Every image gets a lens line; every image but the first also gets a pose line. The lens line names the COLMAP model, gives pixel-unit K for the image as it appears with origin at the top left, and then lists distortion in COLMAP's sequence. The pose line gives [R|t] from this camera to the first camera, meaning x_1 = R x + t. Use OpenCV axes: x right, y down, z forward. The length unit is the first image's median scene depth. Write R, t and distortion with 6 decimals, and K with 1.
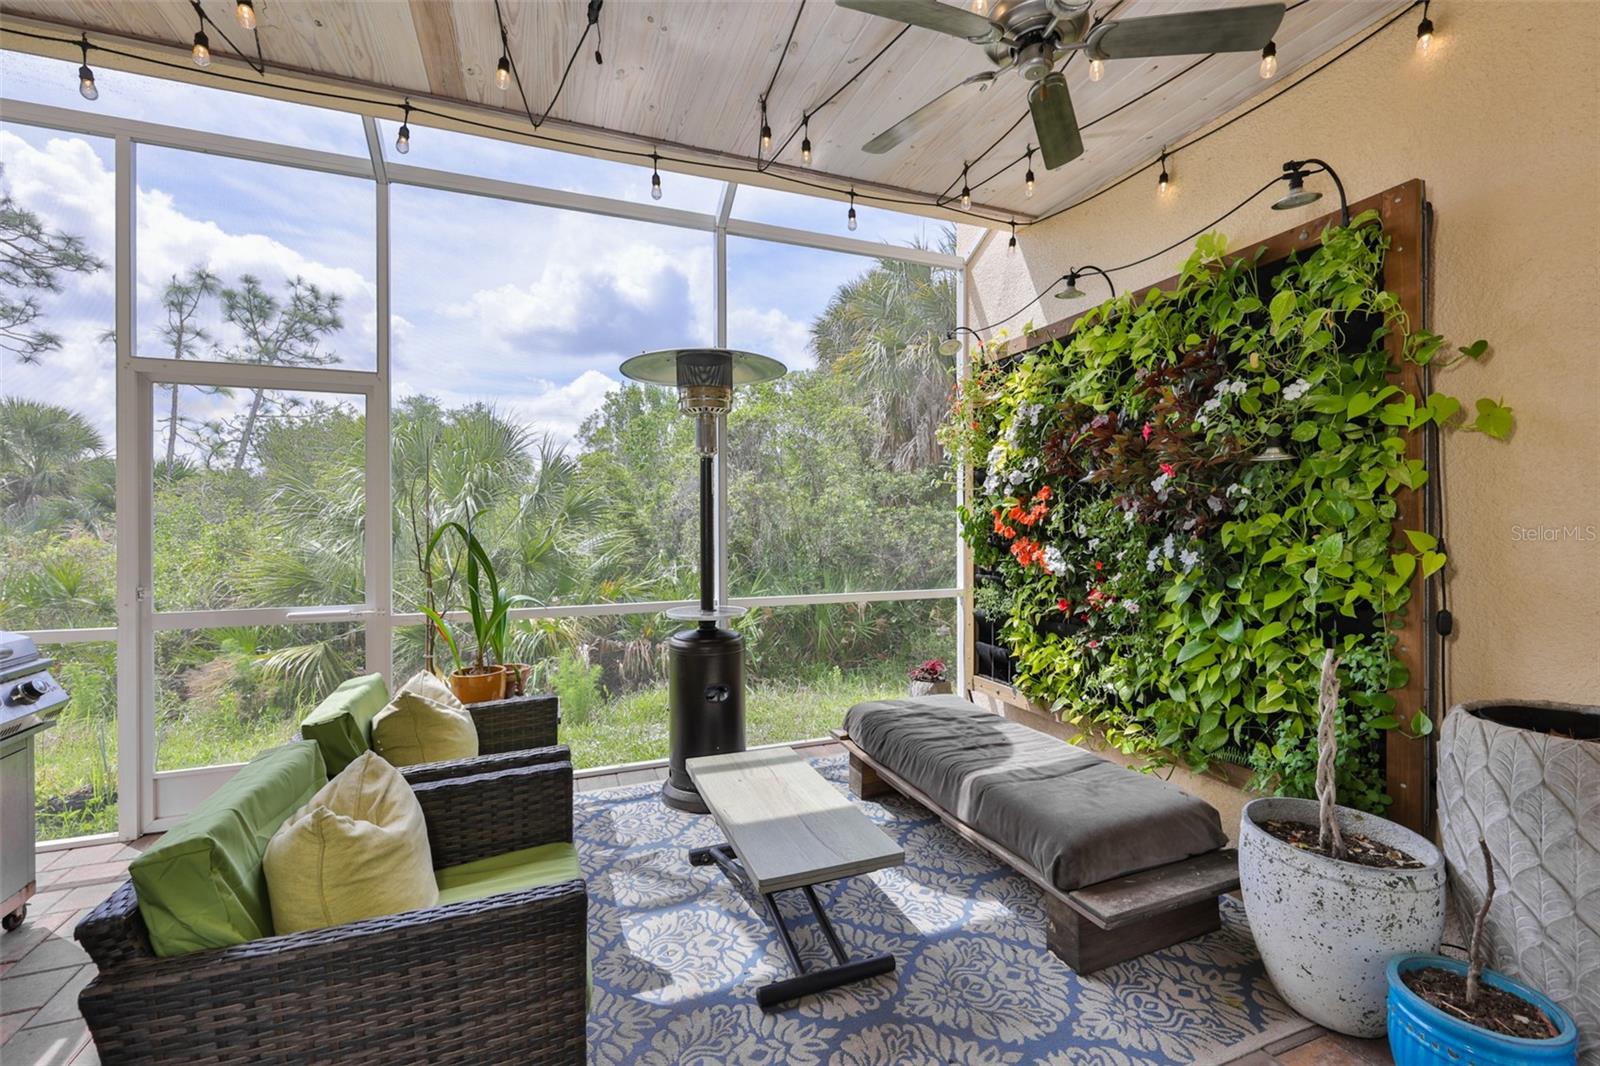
lens RADIAL K [[676.1, 0, 782.6], [0, 676.1, 527.5], [0, 0, 1]] dist [-0.001705, 0.000341]
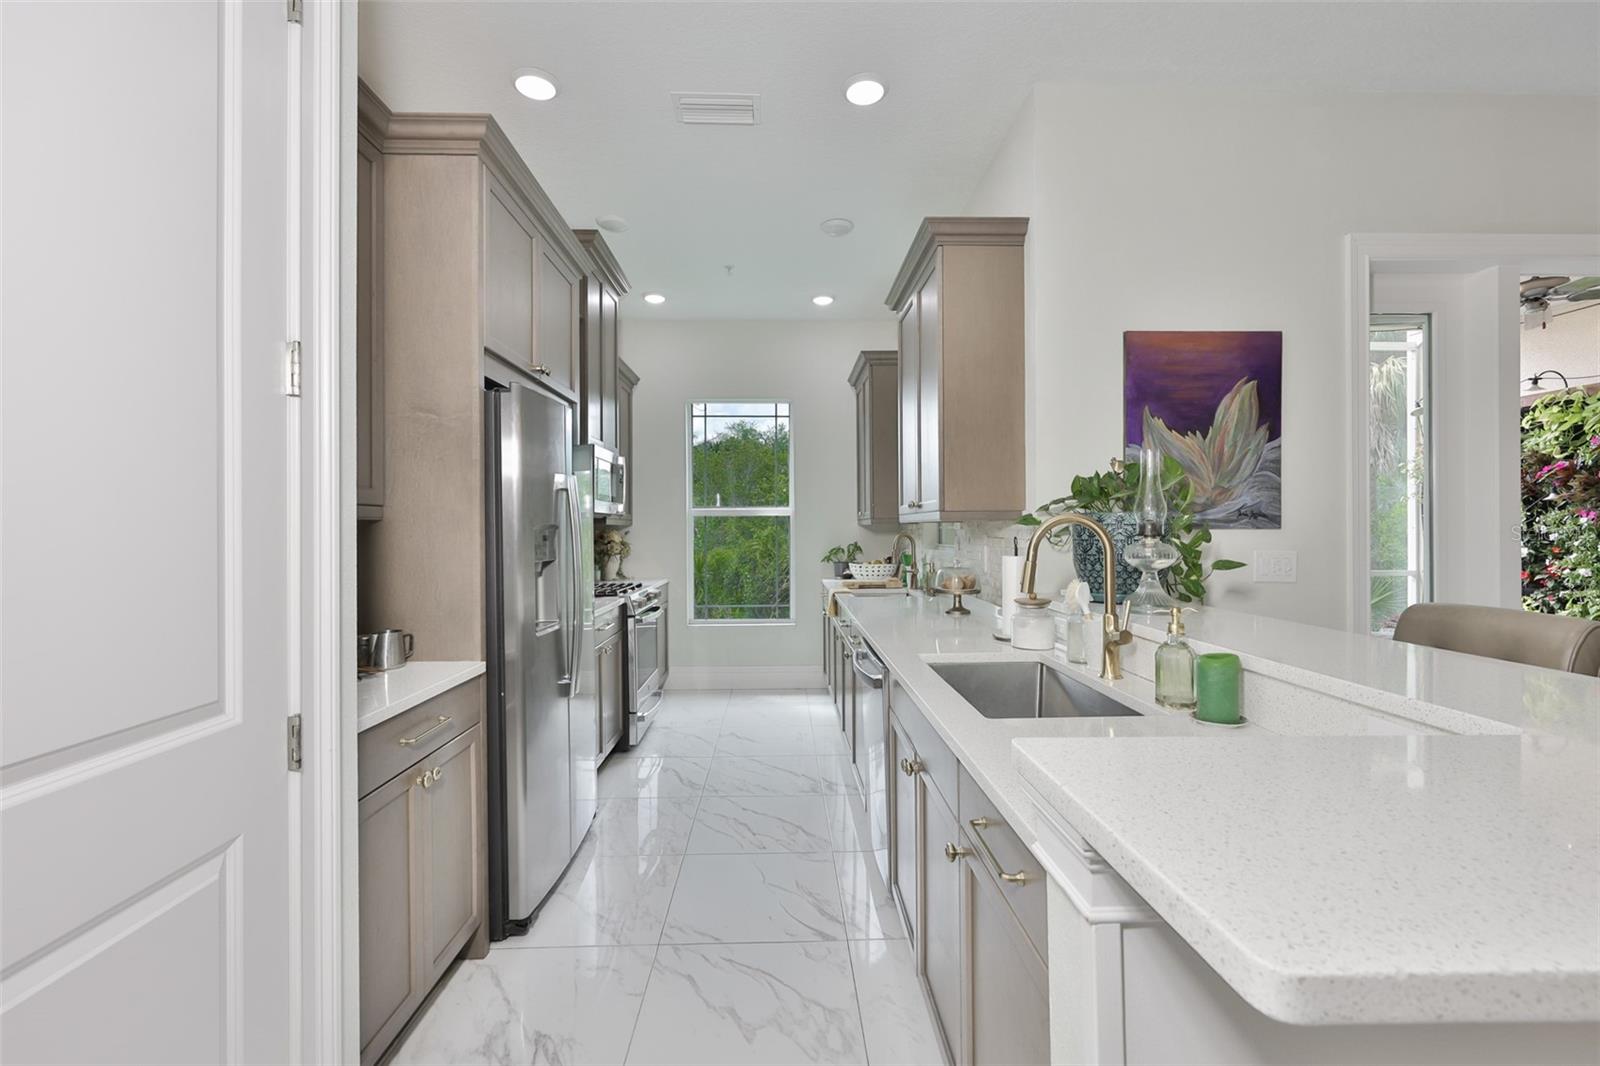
lens RADIAL K [[696.1, 0, 794.0], [0, 696.1, 535.3], [0, 0, 1]] dist [-0.003139, 0.001547]
pose [[0.946712, -0.001091, -0.322080, -0.761541], [0.001713, 0.999997, 0.001648, 0.014270], [0.322077, -0.002112, 0.946711, -1.230561]]
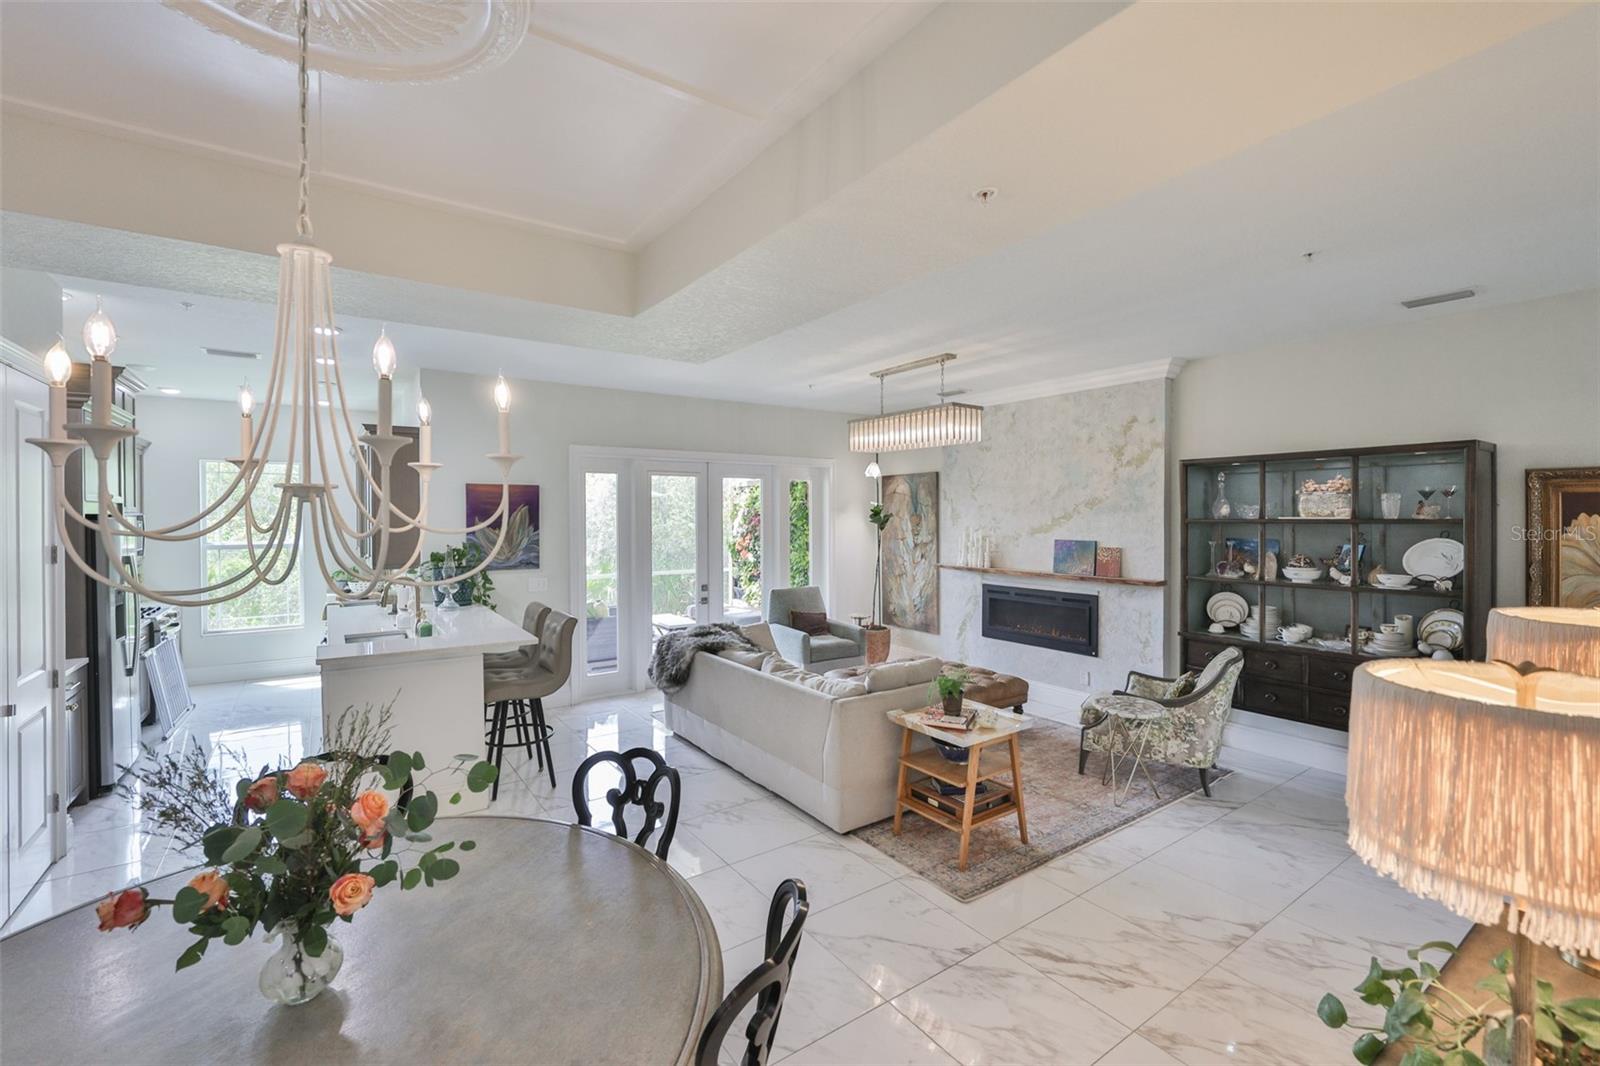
lens RADIAL K [[676.1, 0, 792.7], [0, 676.1, 522.7], [0, 0, 1]] dist [-0.001705, 0.000341]
pose [[0.966147, 0.002558, 0.257979, -0.250696], [-0.002638, 0.999997, -0.000036, -0.124241], [-0.257978, -0.000646, 0.966151, -2.293412]]
